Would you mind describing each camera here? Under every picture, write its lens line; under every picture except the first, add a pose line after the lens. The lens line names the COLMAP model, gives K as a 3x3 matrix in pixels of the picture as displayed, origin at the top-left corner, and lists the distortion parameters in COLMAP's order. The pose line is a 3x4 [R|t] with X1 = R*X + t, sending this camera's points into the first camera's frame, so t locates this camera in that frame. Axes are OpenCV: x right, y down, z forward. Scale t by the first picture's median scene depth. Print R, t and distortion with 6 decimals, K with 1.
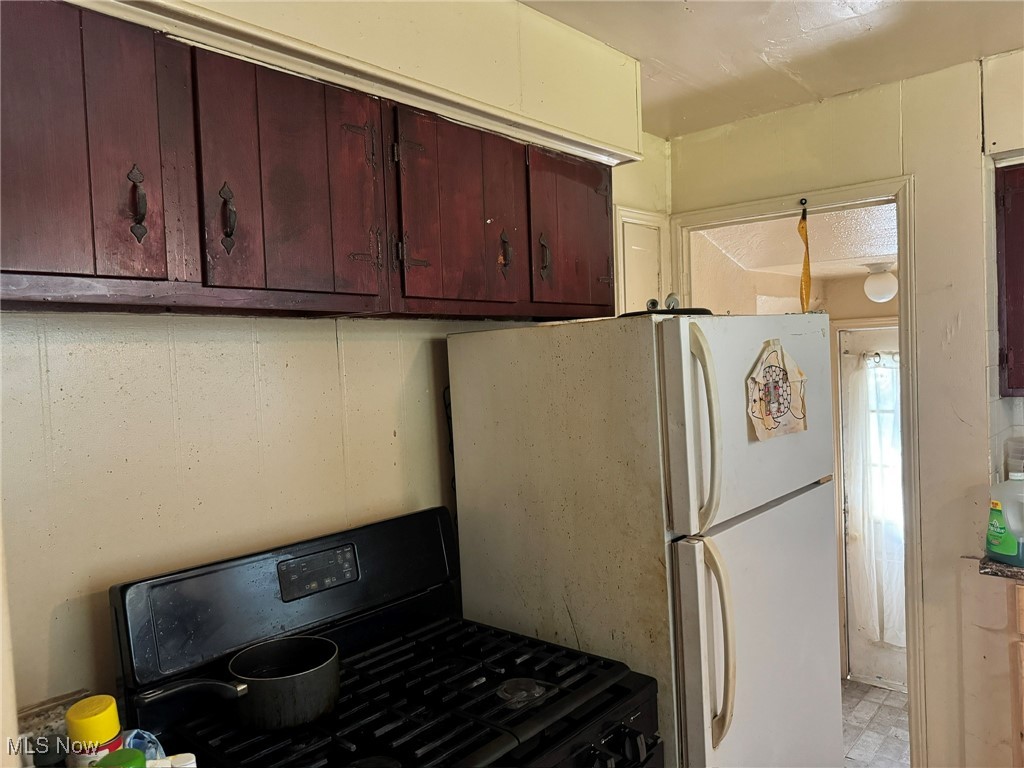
lens RADIAL K [[726.0, 0, 511.8], [0, 726.0, 380.4], [0, 0, 1]] dist [0.034388, -0.038205]
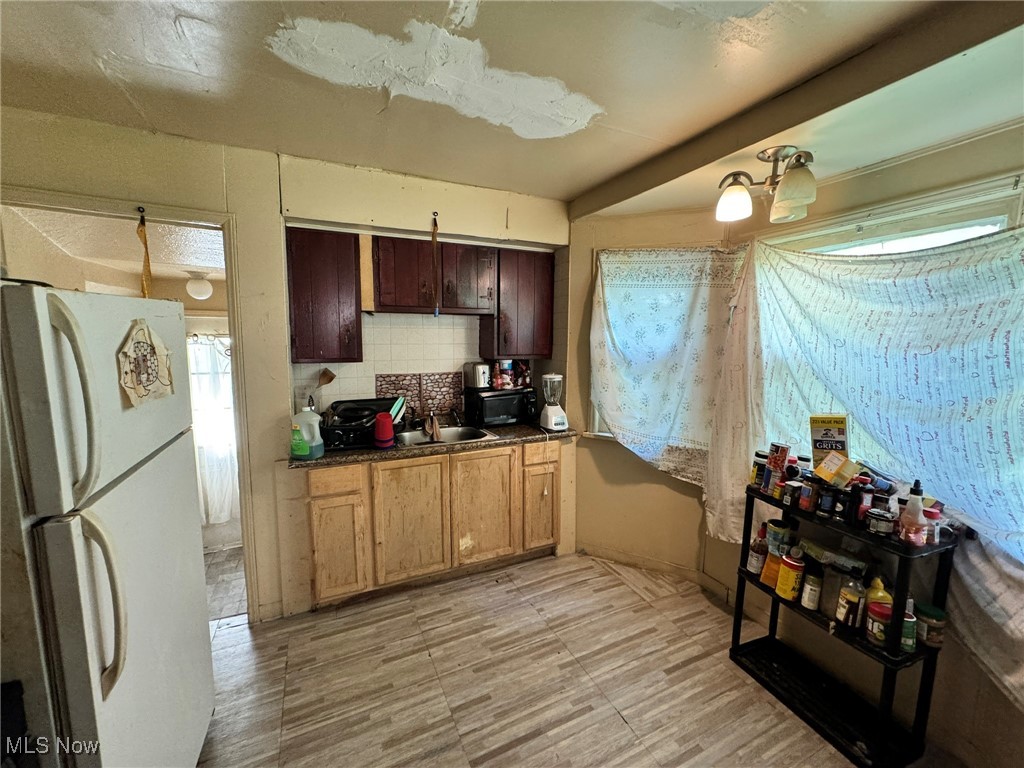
lens RADIAL K [[408.3, 0, 509.2], [0, 408.3, 382.7], [0, 0, 1]] dist [0.000246, 0.000750]
pose [[0.406661, -0.060113, 0.911599, -0.000068], [-0.007432, 0.997582, 0.069098, -0.003556], [-0.913549, -0.034874, 0.405231, 0.165398]]
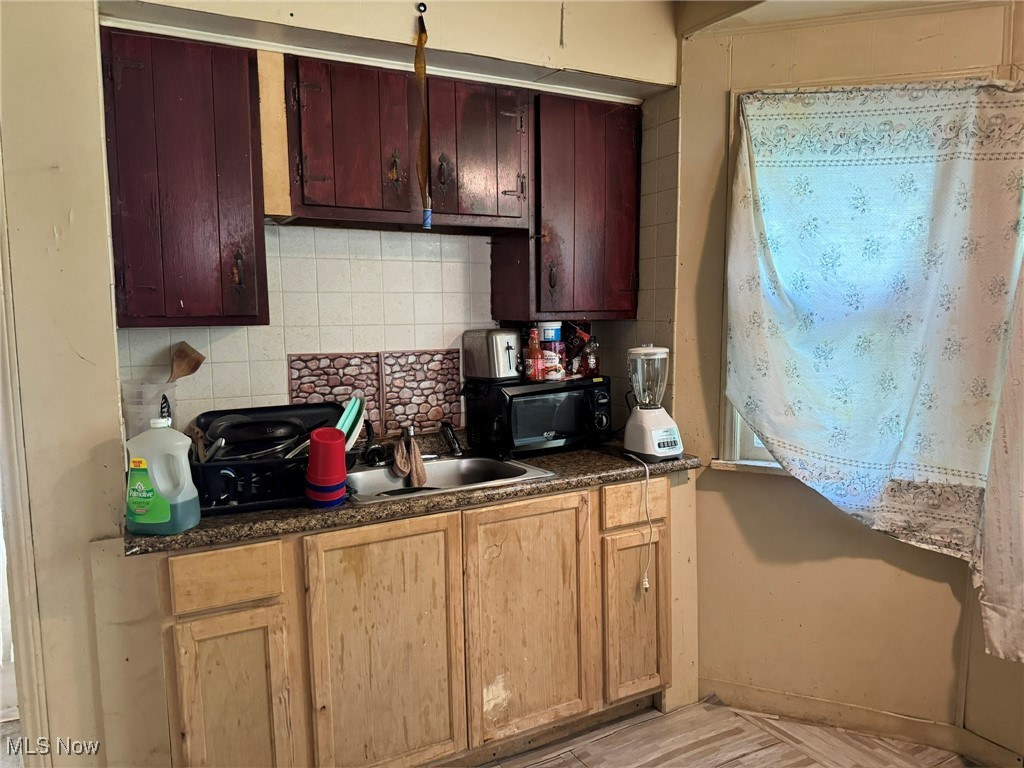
lens RADIAL K [[726.0, 0, 517.7], [0, 726.0, 389.3], [0, 0, 1]] dist [0.034388, -0.038205]
pose [[0.341761, -0.066773, 0.937412, 0.082500], [0.013442, 0.997718, 0.066168, 0.047970], [-0.939691, -0.010013, 0.341879, 0.370888]]
